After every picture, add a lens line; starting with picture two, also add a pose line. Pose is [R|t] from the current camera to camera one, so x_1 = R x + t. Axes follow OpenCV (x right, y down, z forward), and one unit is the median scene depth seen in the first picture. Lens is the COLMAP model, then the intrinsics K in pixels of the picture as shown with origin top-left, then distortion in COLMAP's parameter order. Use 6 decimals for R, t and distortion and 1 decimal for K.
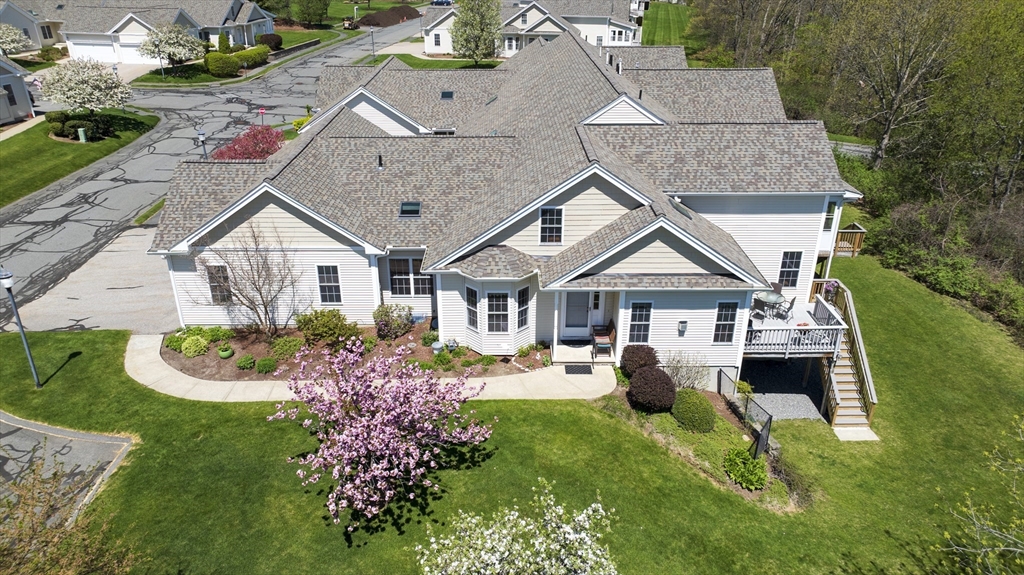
lens RADIAL K [[722.5, 0, 512.0], [0, 722.5, 287.5], [0, 0, 1]] dist [-0.020488, -0.004137]
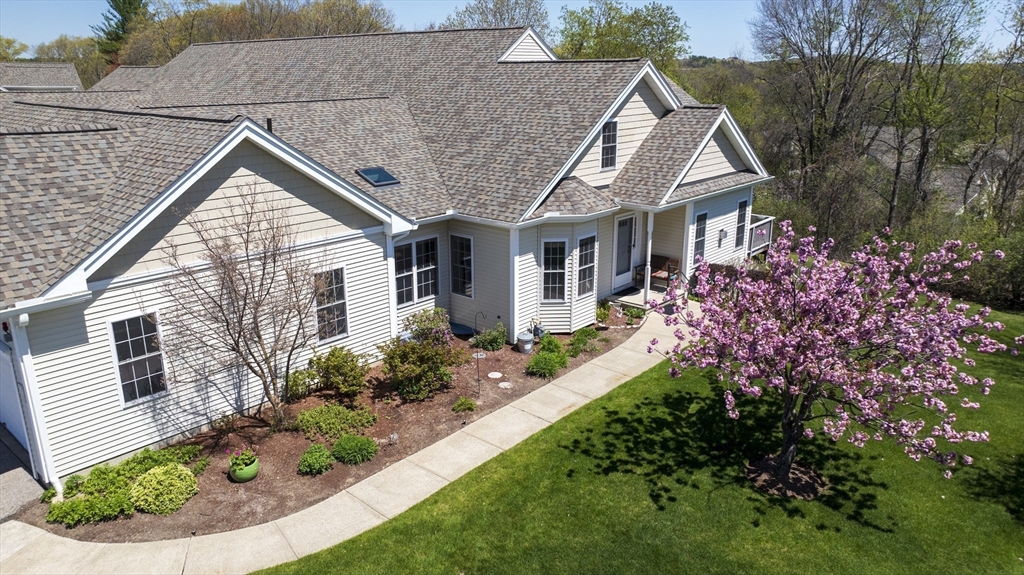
lens RADIAL K [[722.5, 0, 512.0], [0, 722.5, 287.5], [0, 0, 1]] dist [-0.020488, -0.004137]
pose [[0.667596, -0.220798, 0.711030, -0.595488], [0.319464, 0.947581, -0.005693, 0.034517], [-0.672502, 0.230949, 0.703138, 0.506348]]
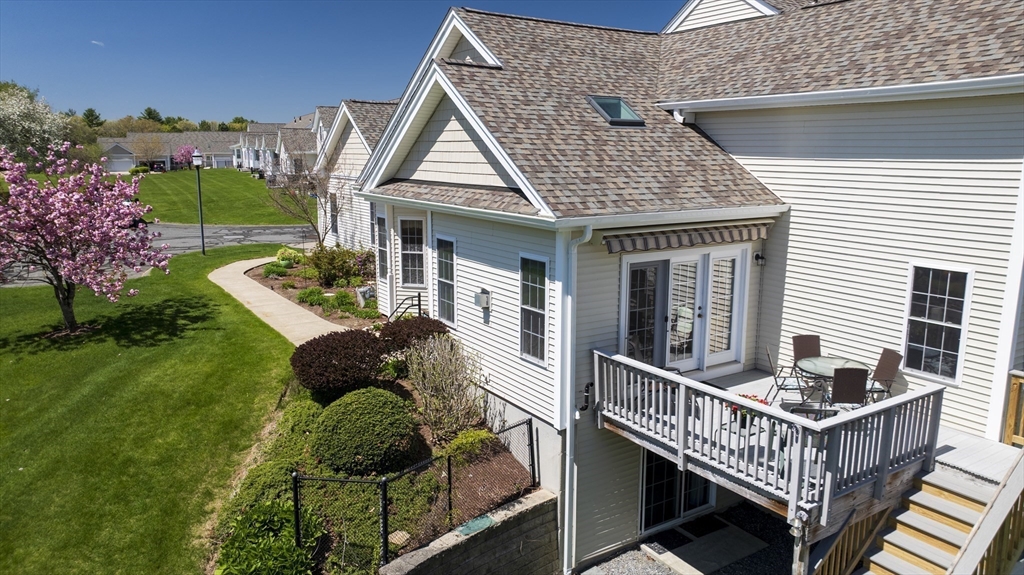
lens RADIAL K [[722.5, 0, 512.0], [0, 722.5, 287.5], [0, 0, 1]] dist [-0.020488, -0.004137]
pose [[0.531971, 0.157491, -0.831987, 0.628413], [-0.361577, 0.930718, -0.055012, 0.062204], [0.765682, 0.330093, 0.552060, 0.688892]]
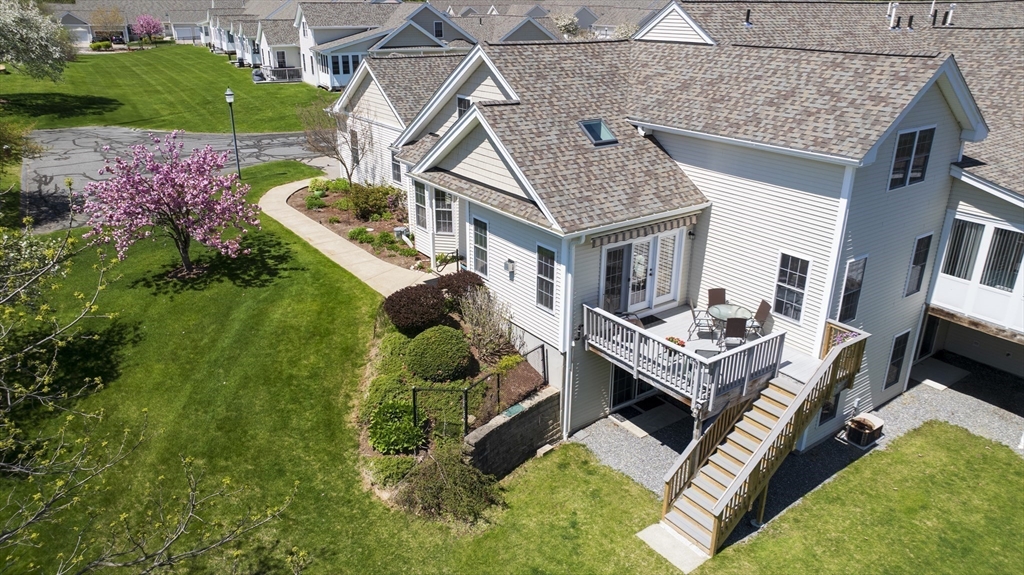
lens RADIAL K [[722.5, 0, 512.0], [0, 722.5, 287.5], [0, 0, 1]] dist [-0.020488, -0.004137]
pose [[0.573499, 0.305103, -0.760270, 0.781278], [-0.352456, 0.929667, 0.107213, -0.007902], [0.739509, 0.206475, 0.640699, 0.482271]]
